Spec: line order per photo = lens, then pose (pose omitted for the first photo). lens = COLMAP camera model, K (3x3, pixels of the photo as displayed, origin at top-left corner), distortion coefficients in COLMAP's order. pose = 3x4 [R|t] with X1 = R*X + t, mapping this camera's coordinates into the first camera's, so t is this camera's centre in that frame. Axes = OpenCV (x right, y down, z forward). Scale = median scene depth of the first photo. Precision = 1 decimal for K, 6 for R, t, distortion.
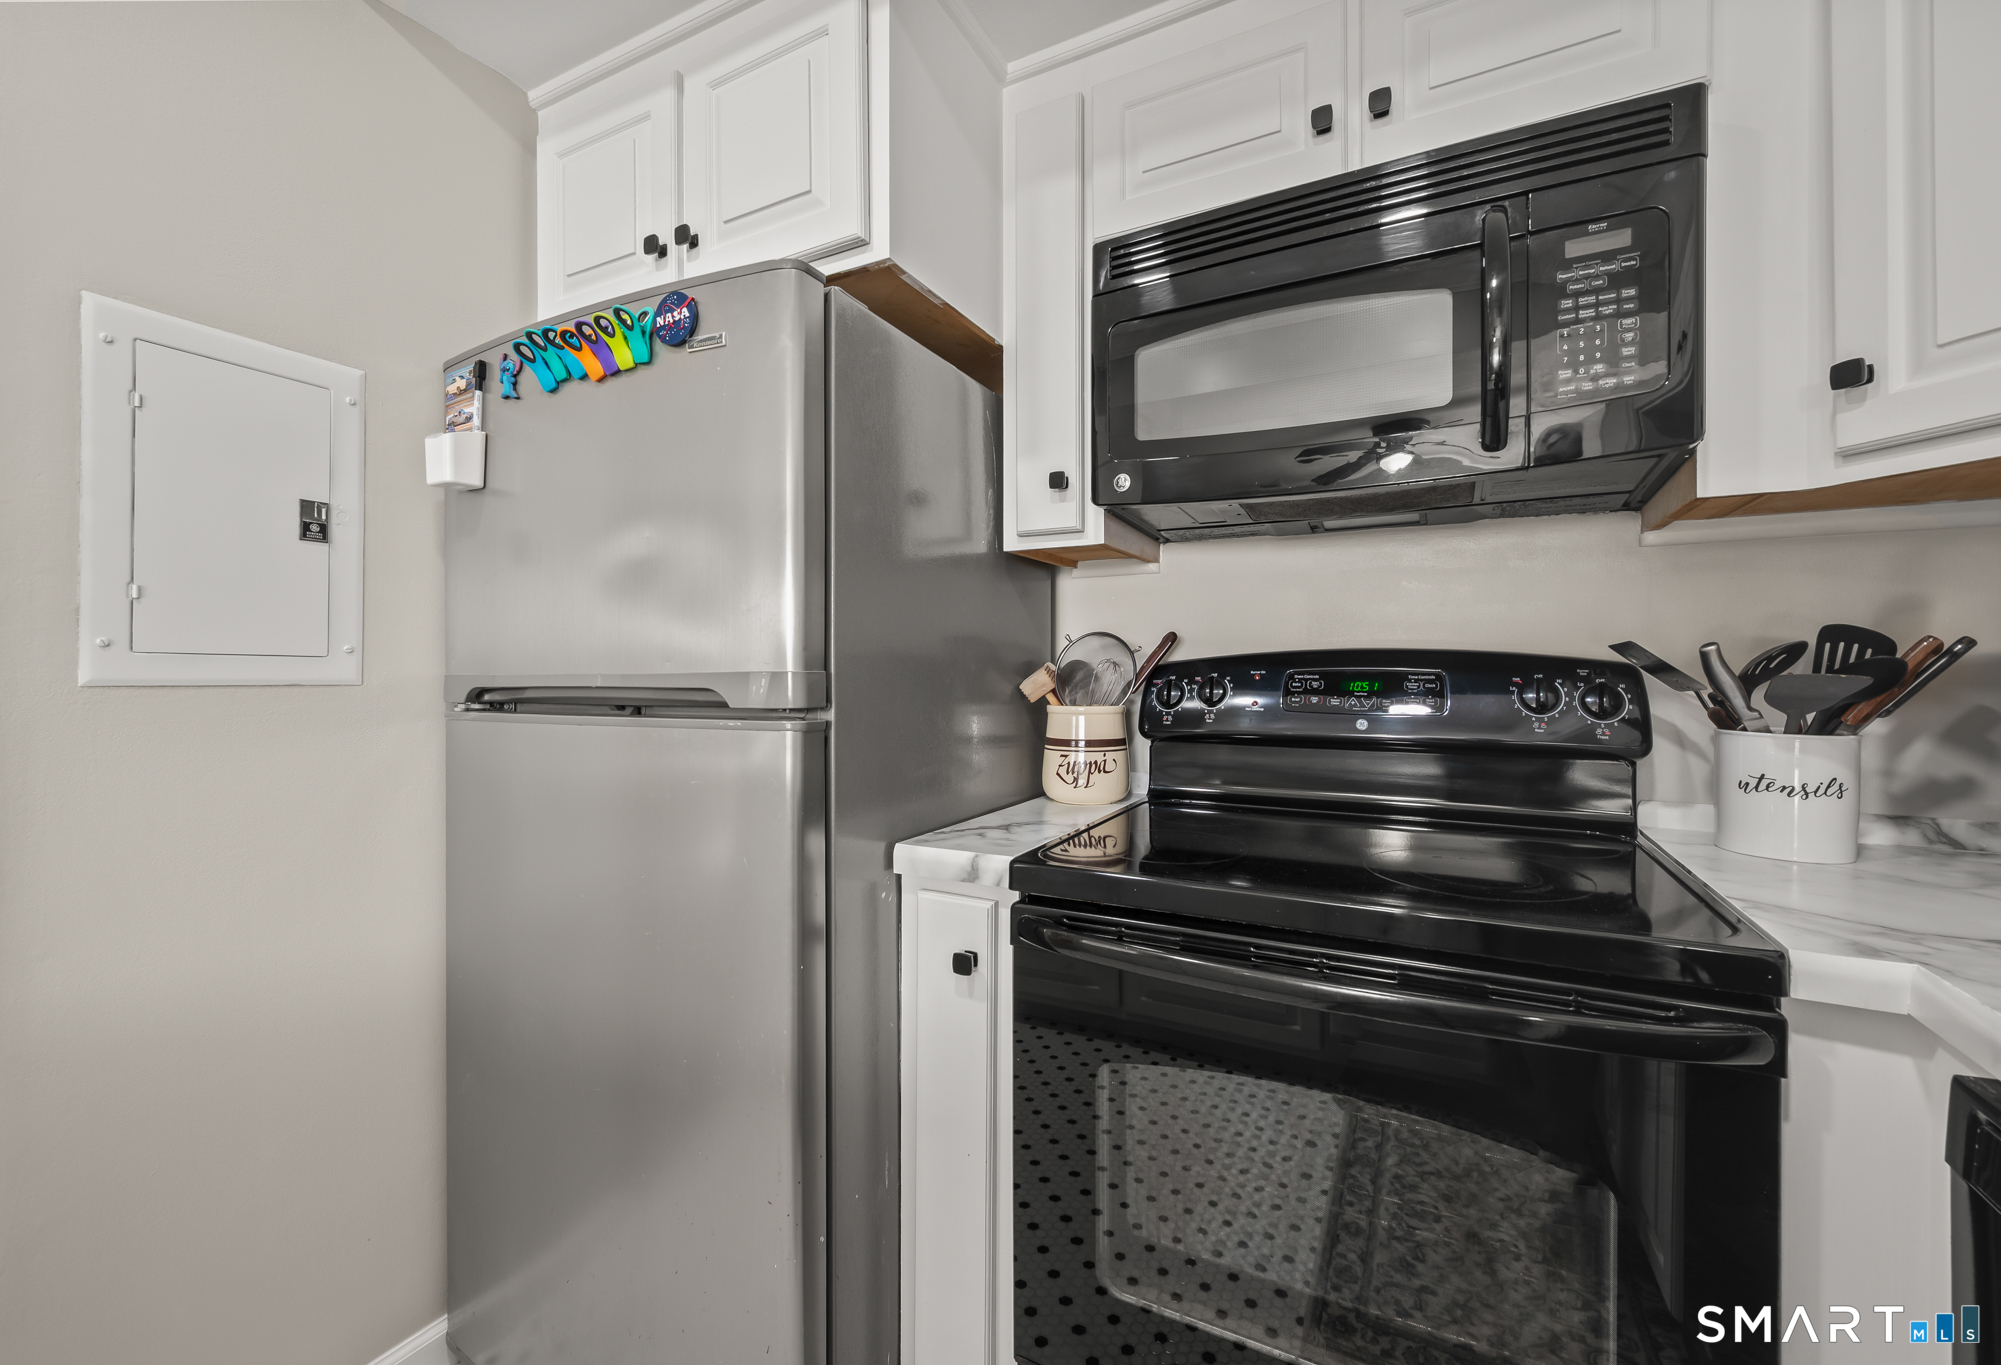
lens RADIAL K [[804.8, 0, 1008.7], [0, 804.8, 669.7], [0, 0, 1]] dist [-0.005278, -0.000045]
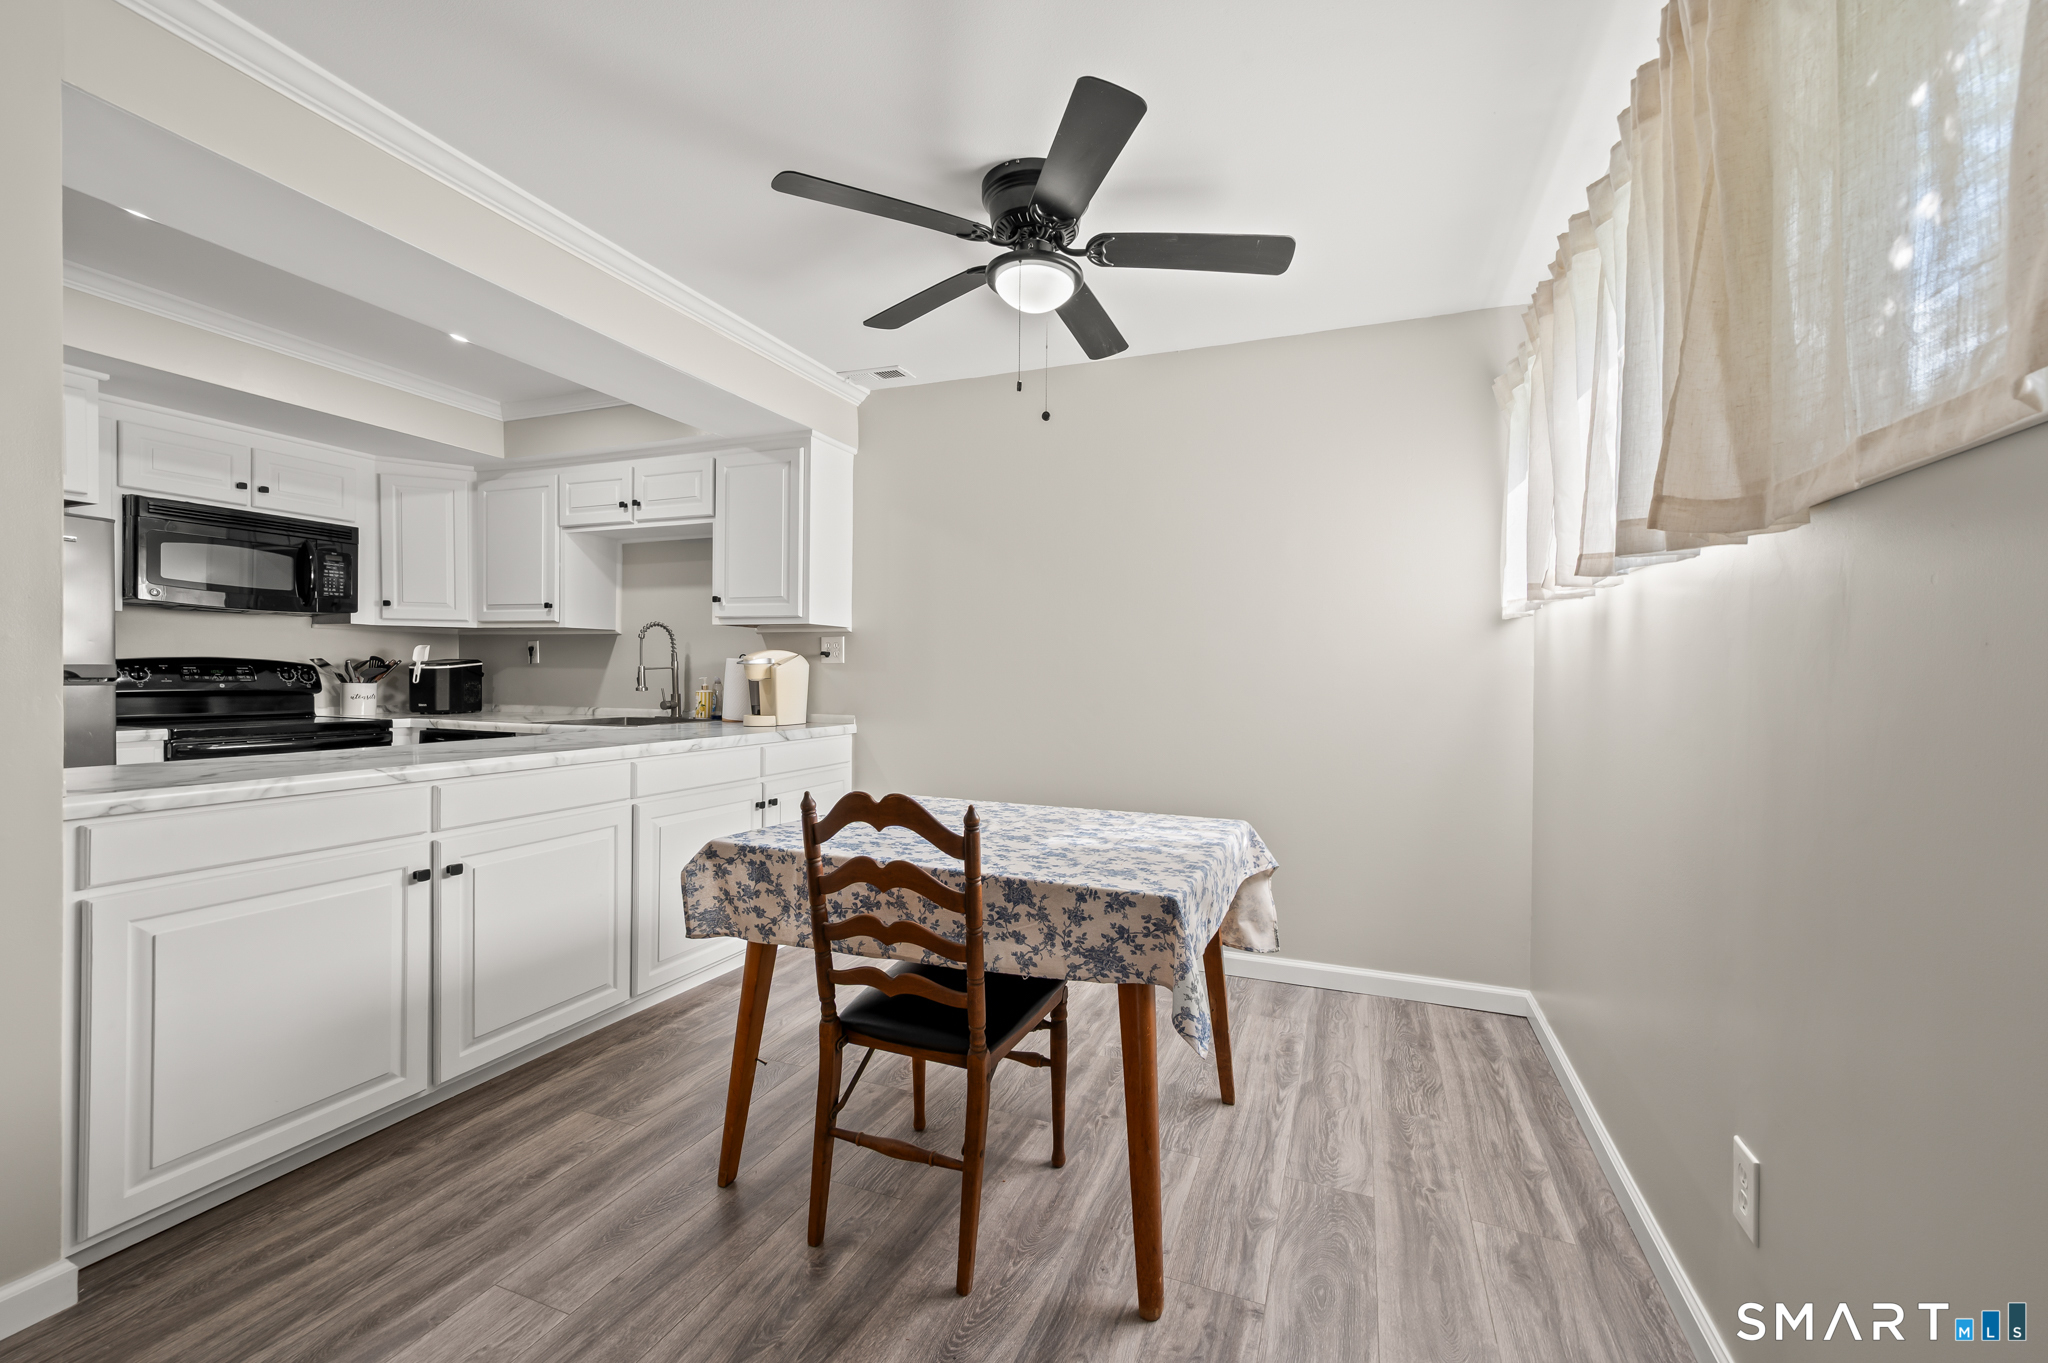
lens RADIAL K [[817.2, 0, 1048.0], [0, 817.2, 681.7], [0, 0, 1]] dist [-0.005855, 0.000570]
pose [[-0.100482, -0.009874, 0.994890, -3.128739], [-0.004220, 0.999946, 0.009498, 0.018560], [-0.994930, -0.003244, -0.100518, -1.818614]]
